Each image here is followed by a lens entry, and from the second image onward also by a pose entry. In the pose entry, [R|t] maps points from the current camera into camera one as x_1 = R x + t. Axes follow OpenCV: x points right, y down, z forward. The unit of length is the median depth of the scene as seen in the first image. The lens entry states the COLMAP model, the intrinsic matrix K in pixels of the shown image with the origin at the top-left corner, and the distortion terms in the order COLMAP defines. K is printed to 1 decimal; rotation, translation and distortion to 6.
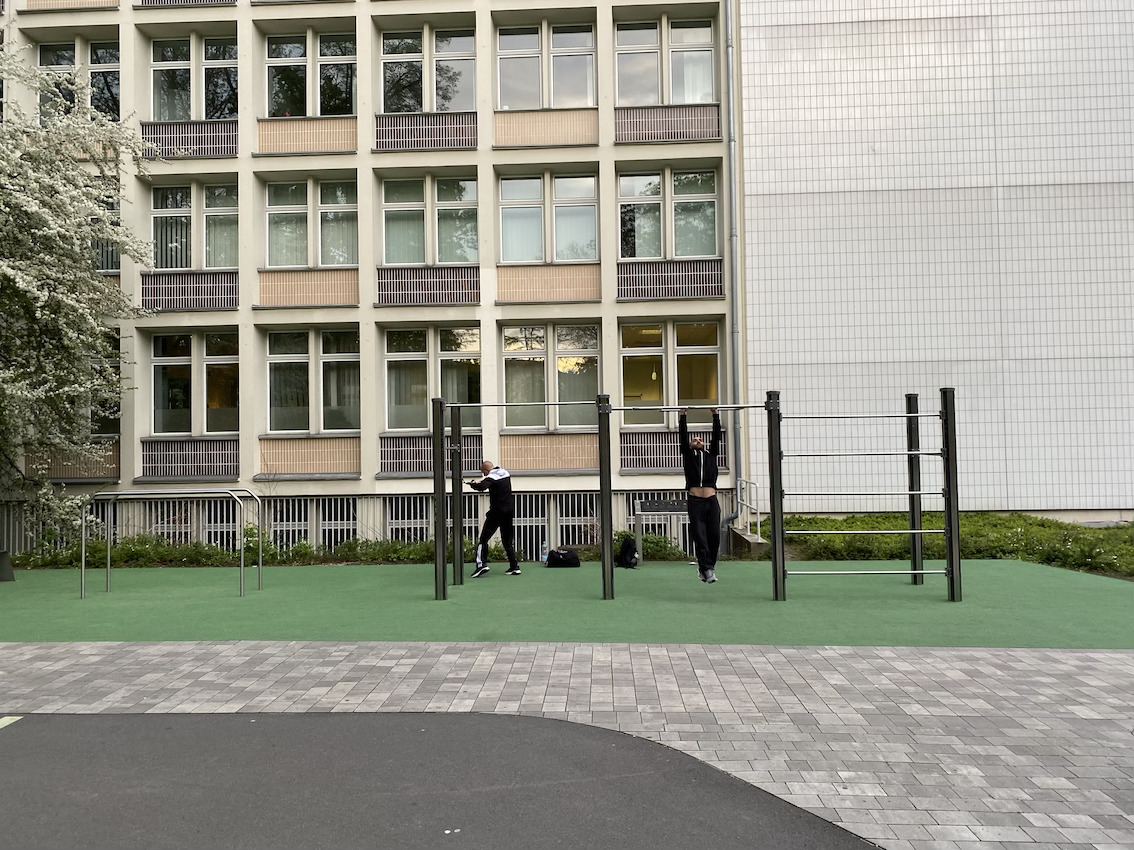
lens RADIAL K [[873.4, 0, 567.0], [0, 873.4, 425.0], [0, 0, 1]] dist [0.007925, -0.003609]
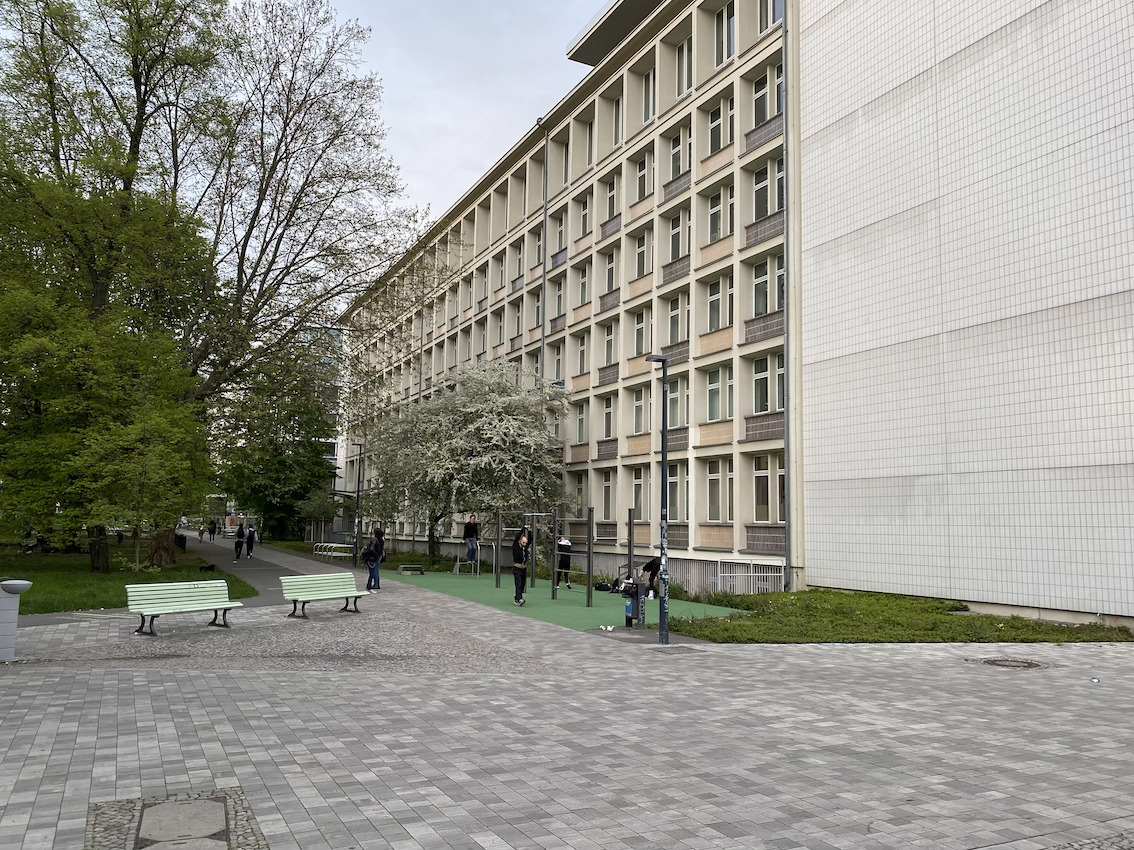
lens RADIAL K [[873.4, 0, 567.0], [0, 873.4, 425.0], [0, 0, 1]] dist [0.007925, -0.003609]
pose [[0.482136, -0.075534, -0.872834, 1.009825], [-0.010825, 0.995687, -0.092145, -0.018837], [0.876029, 0.053875, 0.479239, -0.031284]]
